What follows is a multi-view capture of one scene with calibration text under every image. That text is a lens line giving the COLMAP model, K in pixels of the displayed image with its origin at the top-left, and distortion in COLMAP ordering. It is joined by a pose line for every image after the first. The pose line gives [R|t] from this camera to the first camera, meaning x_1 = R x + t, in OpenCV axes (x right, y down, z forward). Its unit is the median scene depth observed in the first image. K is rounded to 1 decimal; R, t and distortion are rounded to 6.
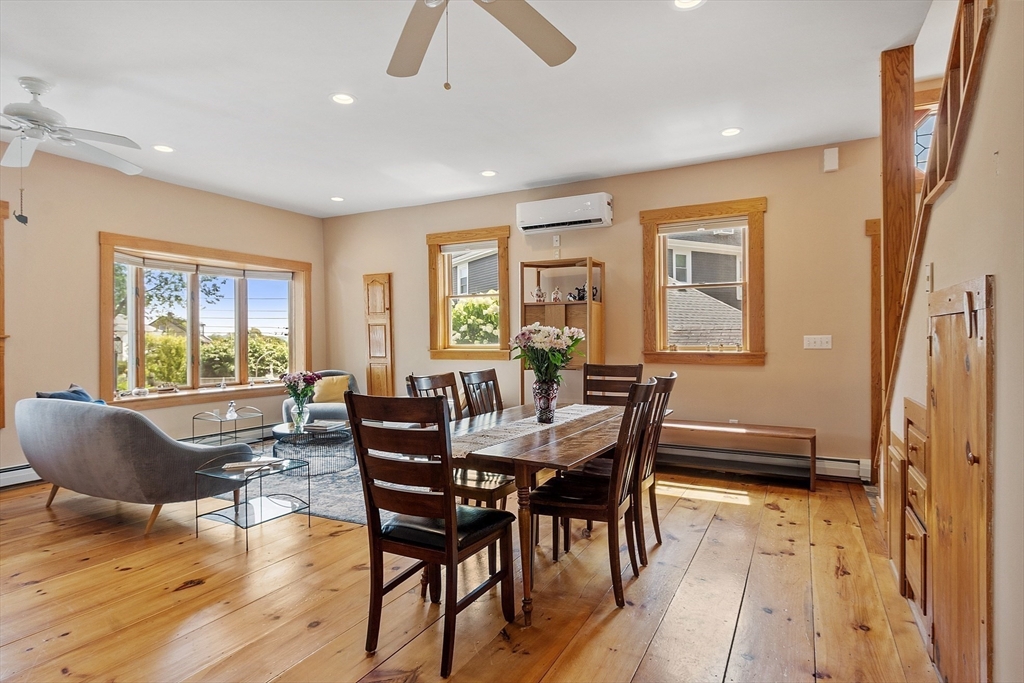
lens RADIAL K [[558.4, 0, 512.0], [0, 558.4, 341.5], [0, 0, 1]] dist [0.003185, -0.000531]
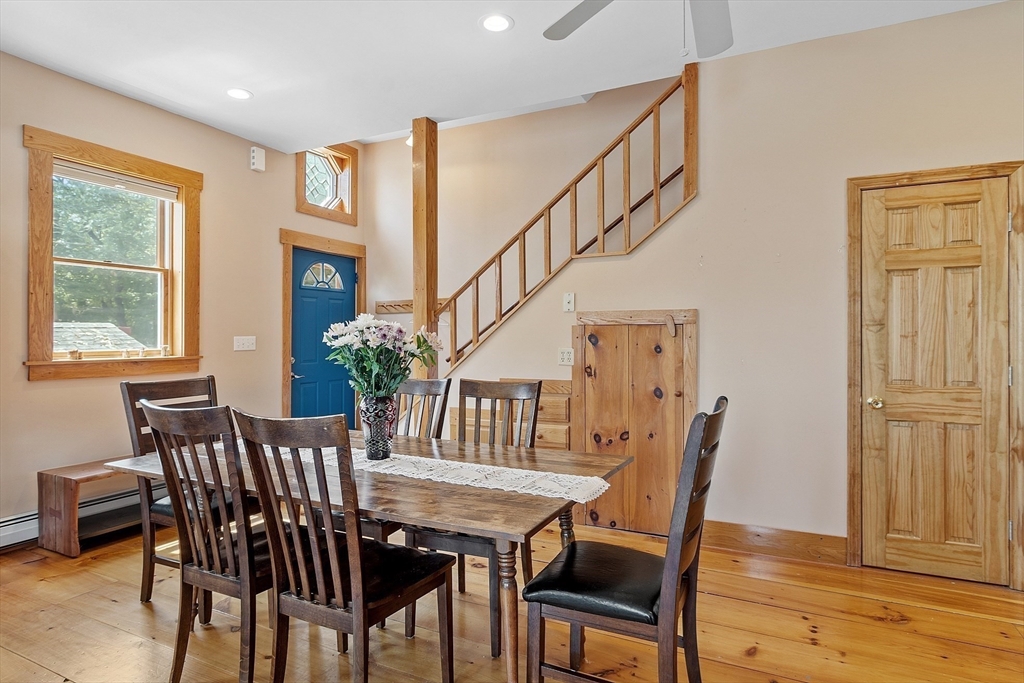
lens RADIAL K [[558.4, 0, 512.0], [0, 558.4, 341.5], [0, 0, 1]] dist [0.003185, -0.000531]
pose [[-0.024931, -0.004849, 0.999677, -0.402871], [0.006213, 0.999968, 0.005005, -0.004019], [-0.999670, 0.006335, -0.024900, 0.538391]]
